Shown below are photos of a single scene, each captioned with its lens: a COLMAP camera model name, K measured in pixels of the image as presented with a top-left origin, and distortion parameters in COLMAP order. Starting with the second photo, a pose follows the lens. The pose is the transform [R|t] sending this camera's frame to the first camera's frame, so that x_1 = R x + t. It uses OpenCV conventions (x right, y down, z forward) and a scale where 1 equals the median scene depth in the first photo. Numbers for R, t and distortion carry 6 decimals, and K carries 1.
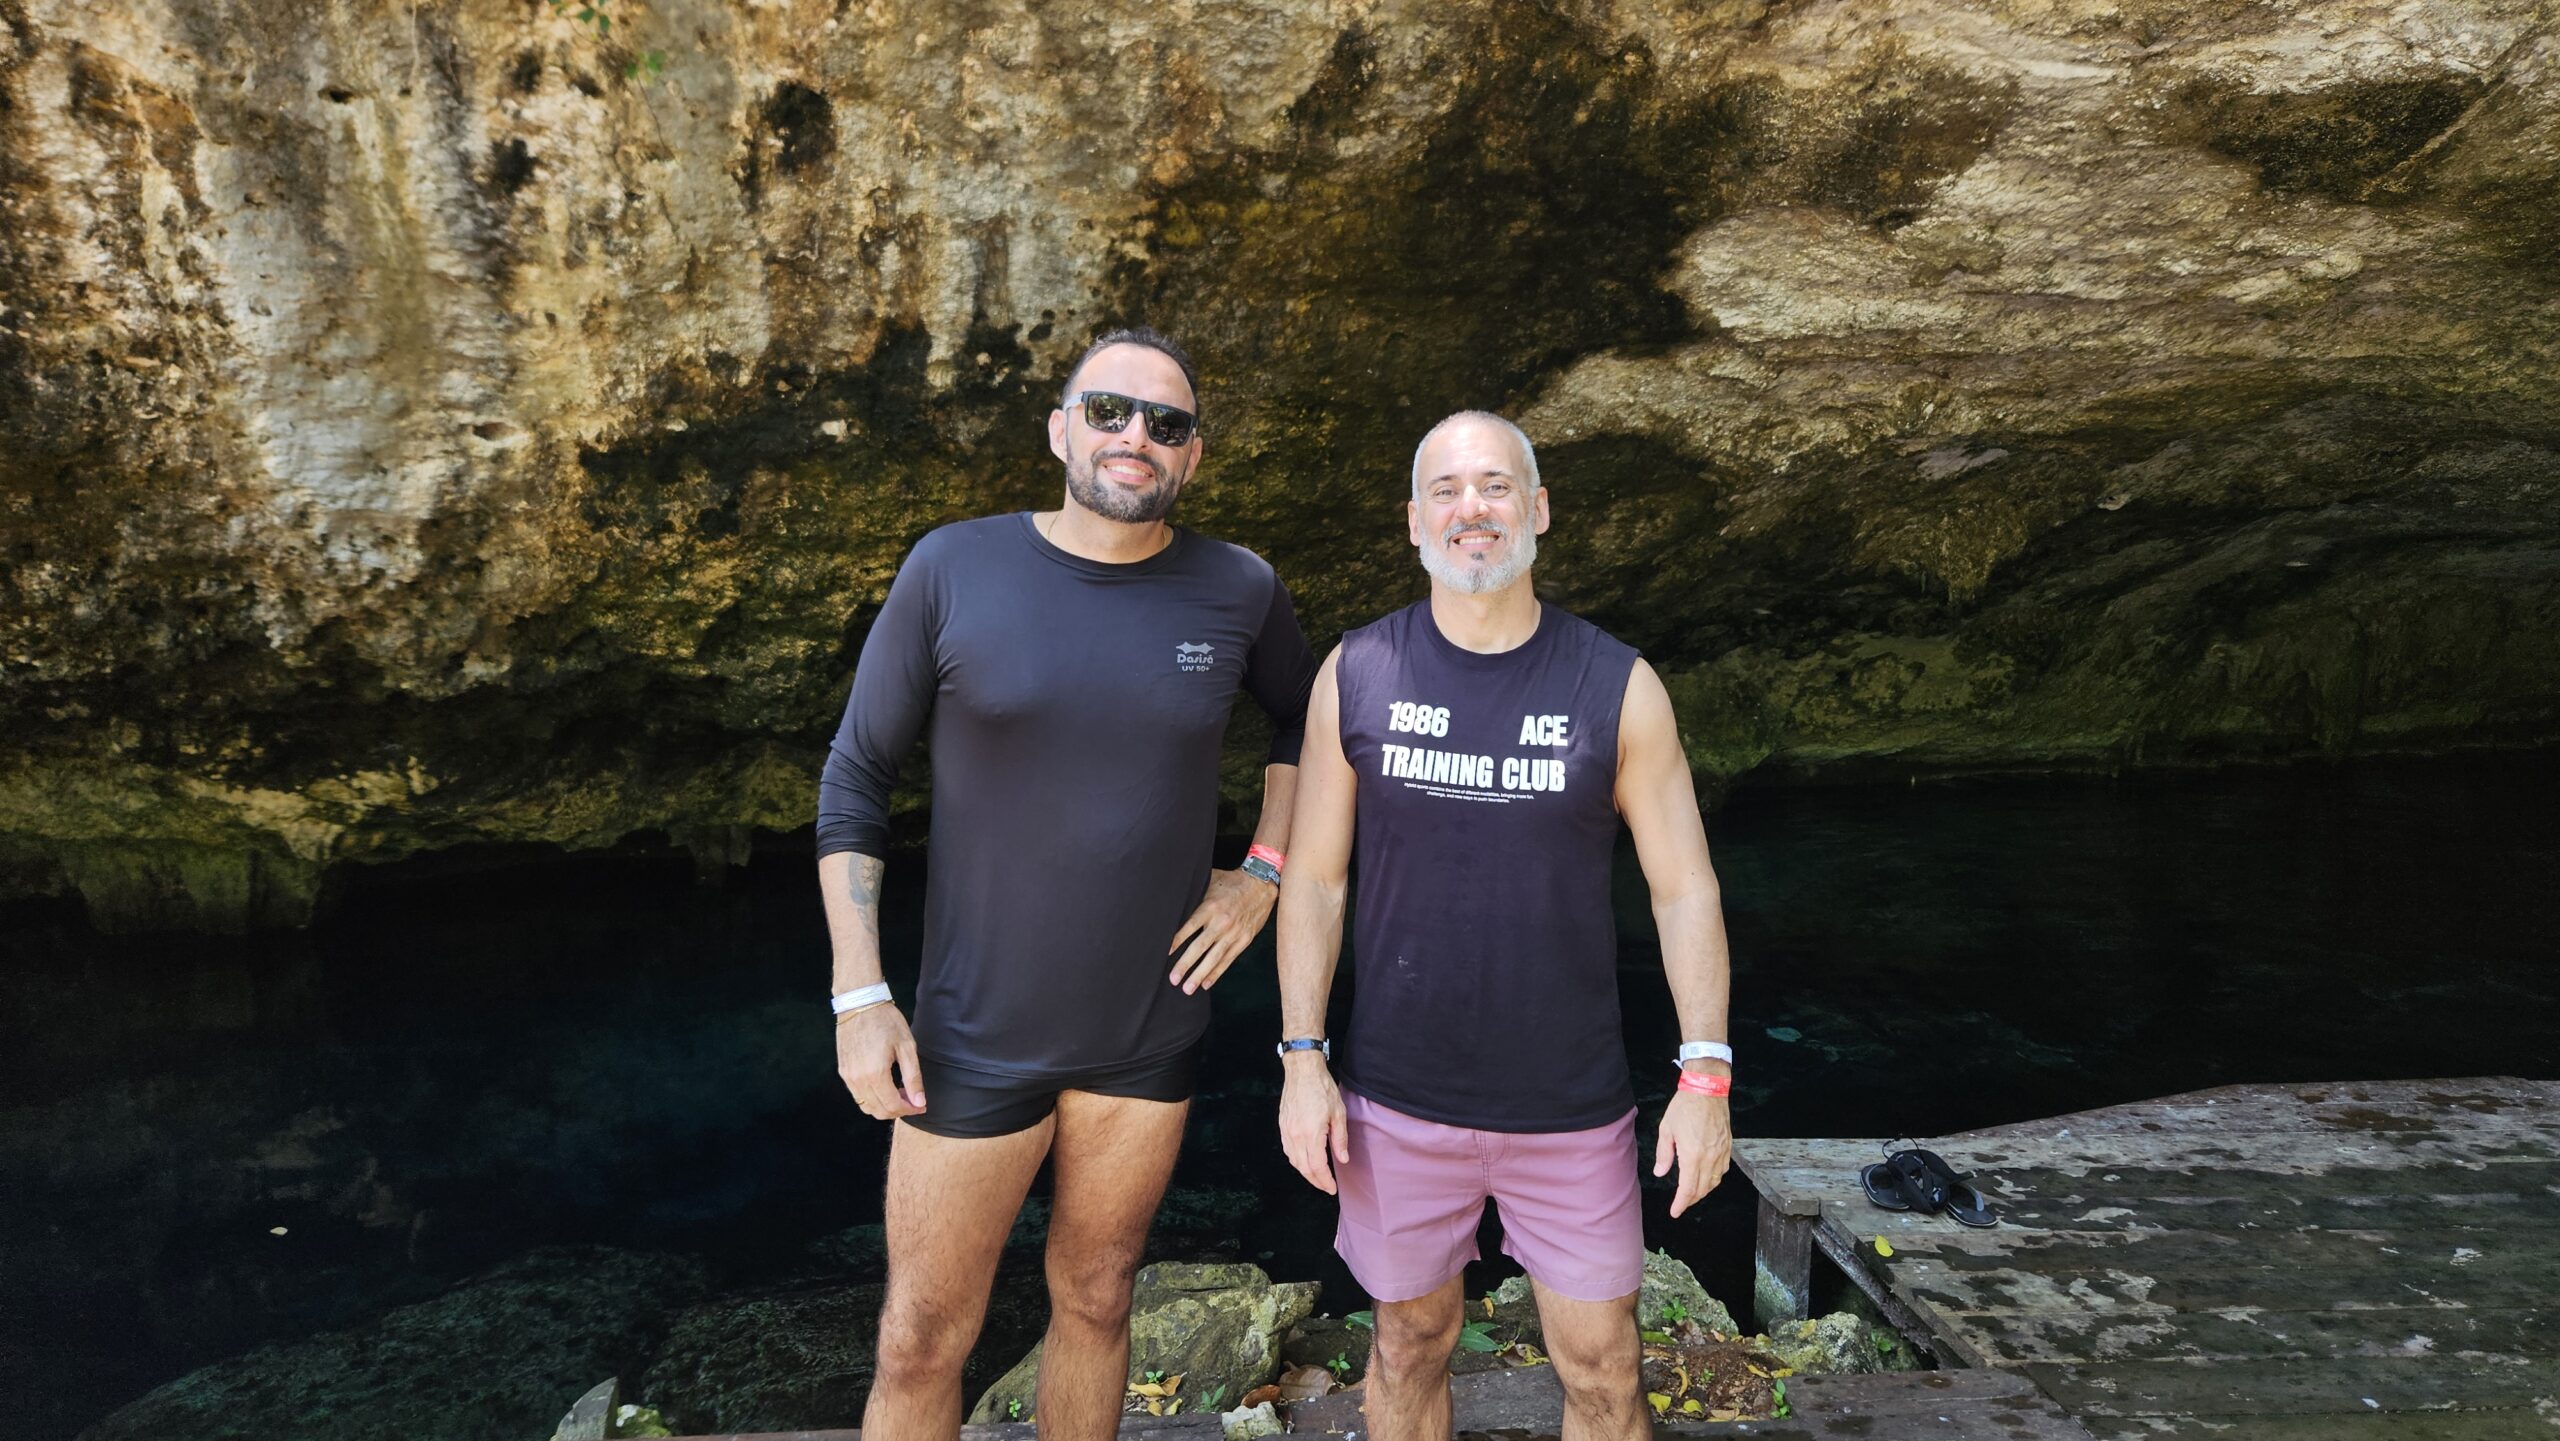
lens RADIAL K [[1661.2, 0, 1282.7], [0, 1661.2, 696.7], [0, 0, 1]] dist [0.044713, -0.040840]
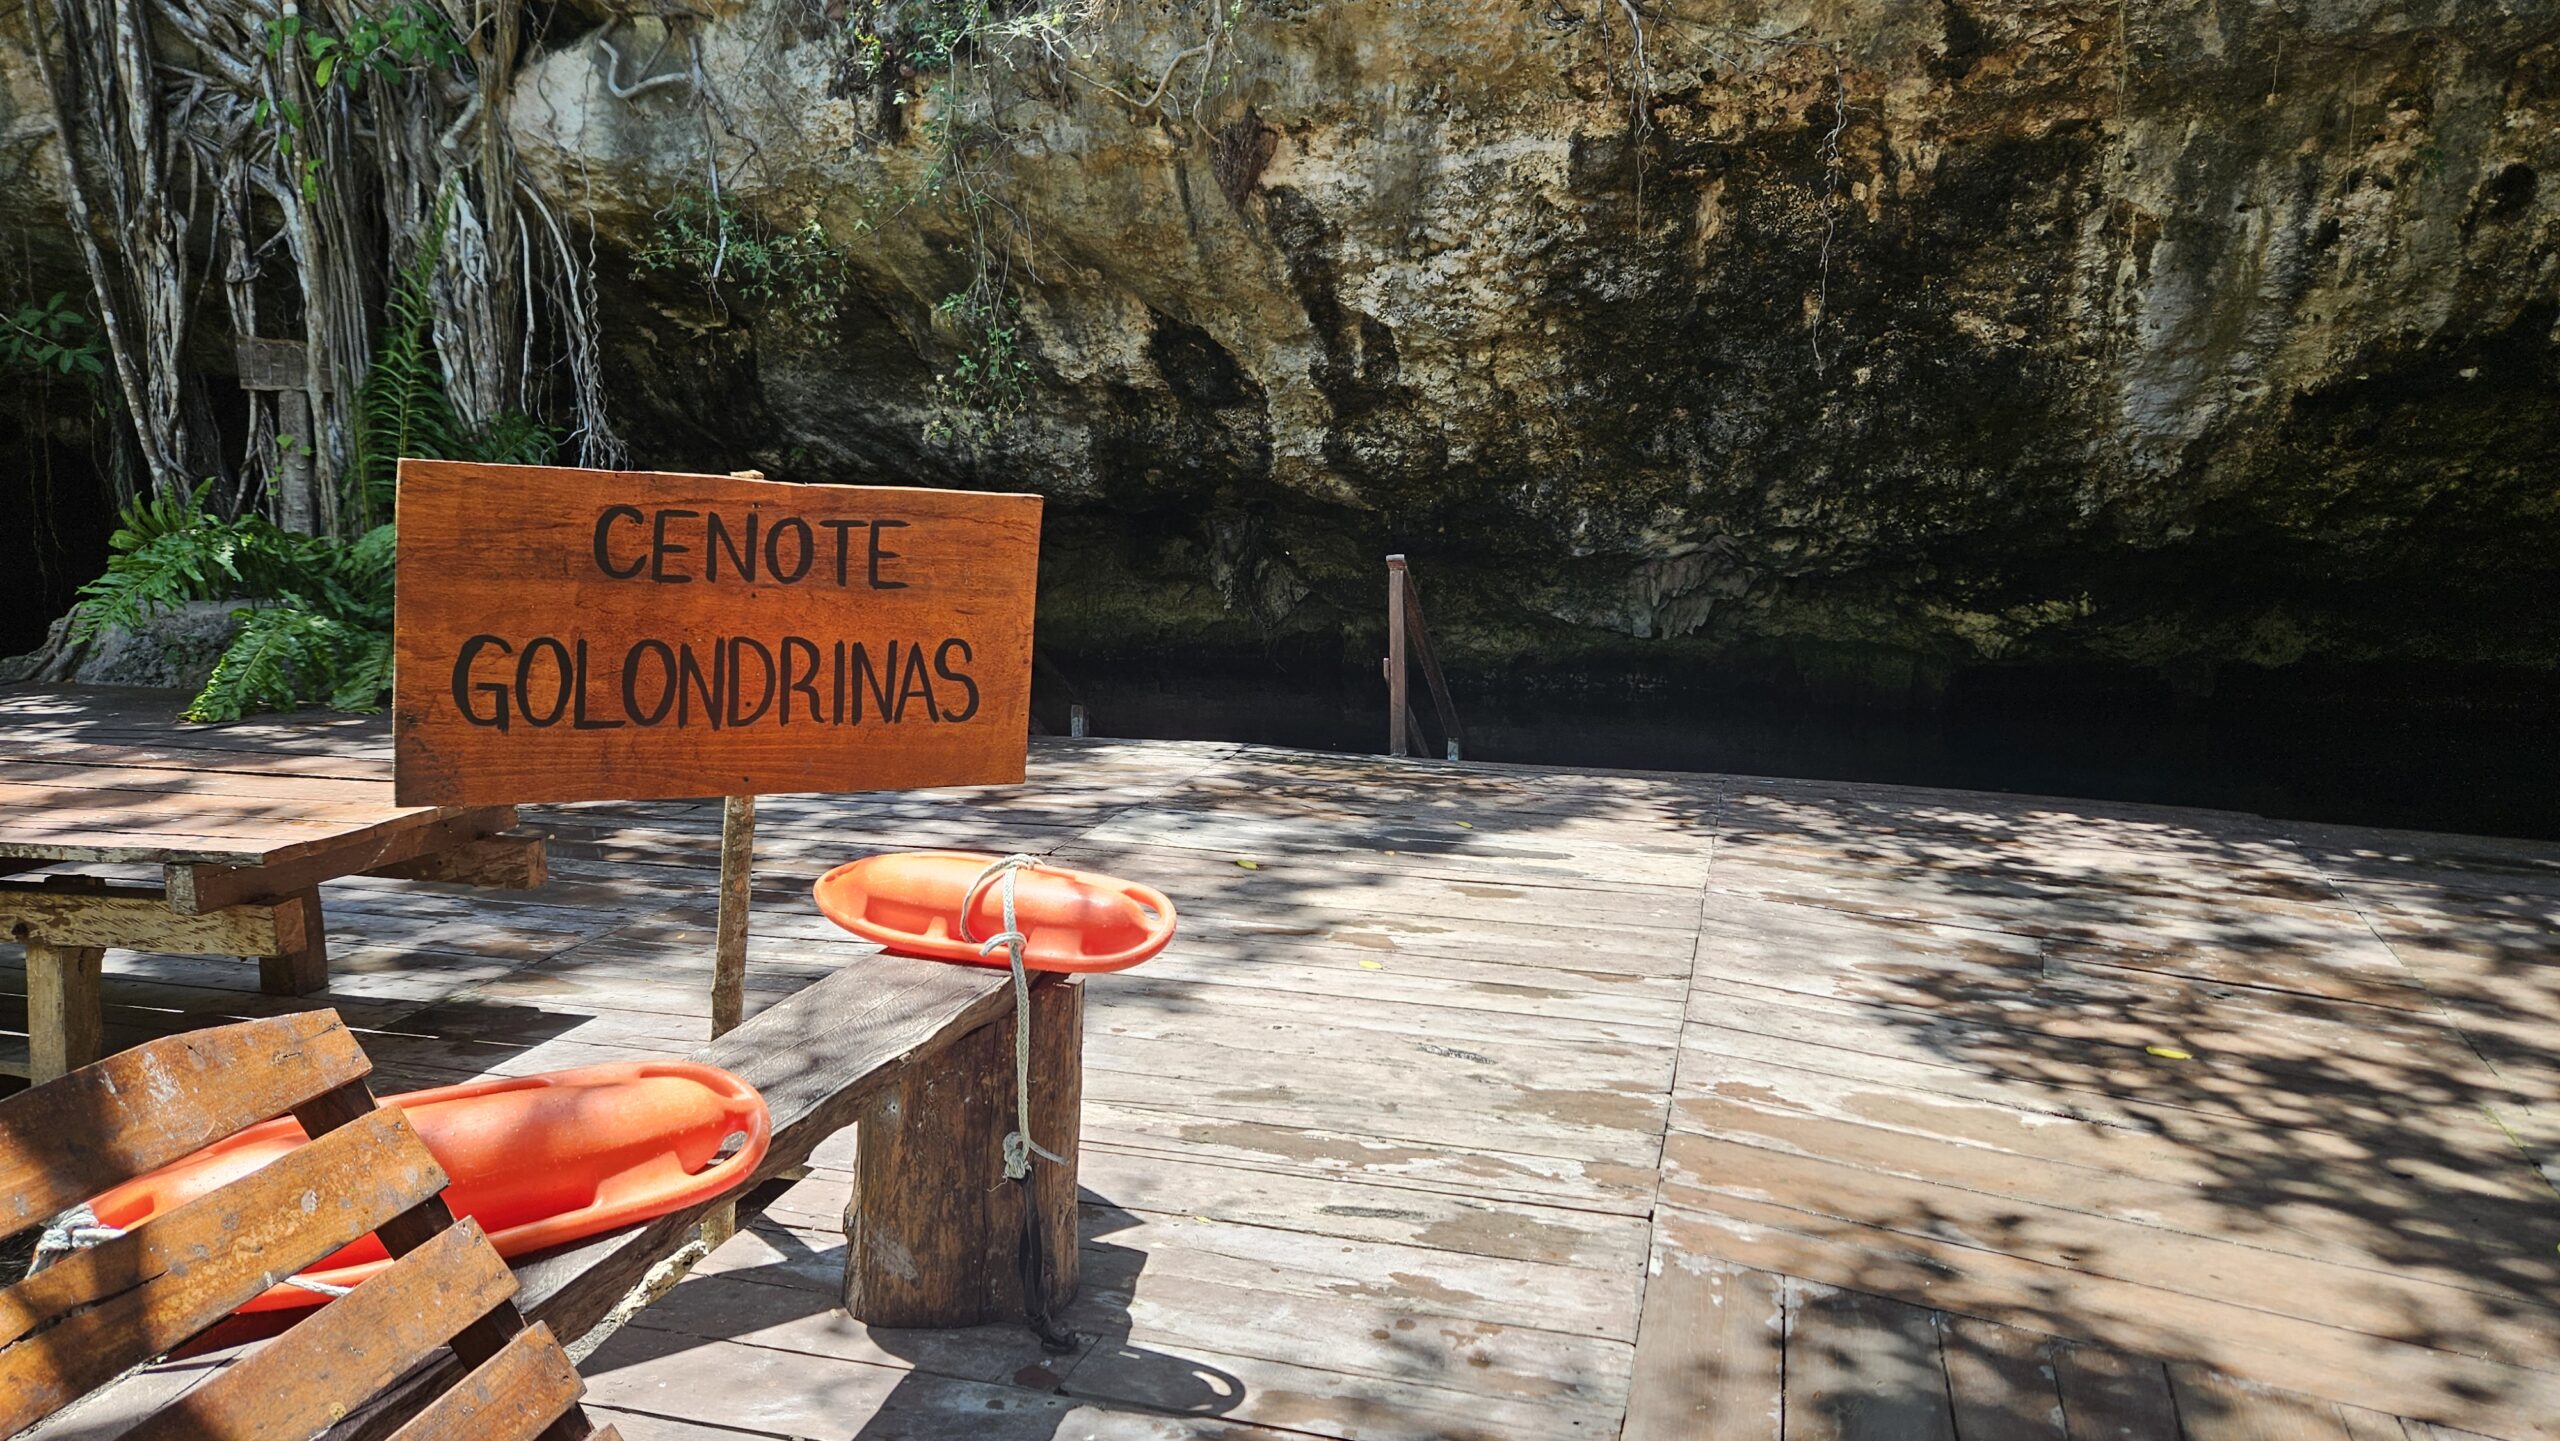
lens RADIAL K [[1661.2, 0, 1282.7], [0, 1661.2, 696.7], [0, 0, 1]] dist [0.044713, -0.040840]
pose [[0.832153, 0.055507, -0.551761, -0.346031], [-0.041768, 0.998425, 0.037449, 0.142381], [0.552971, -0.008118, 0.833161, -1.027447]]
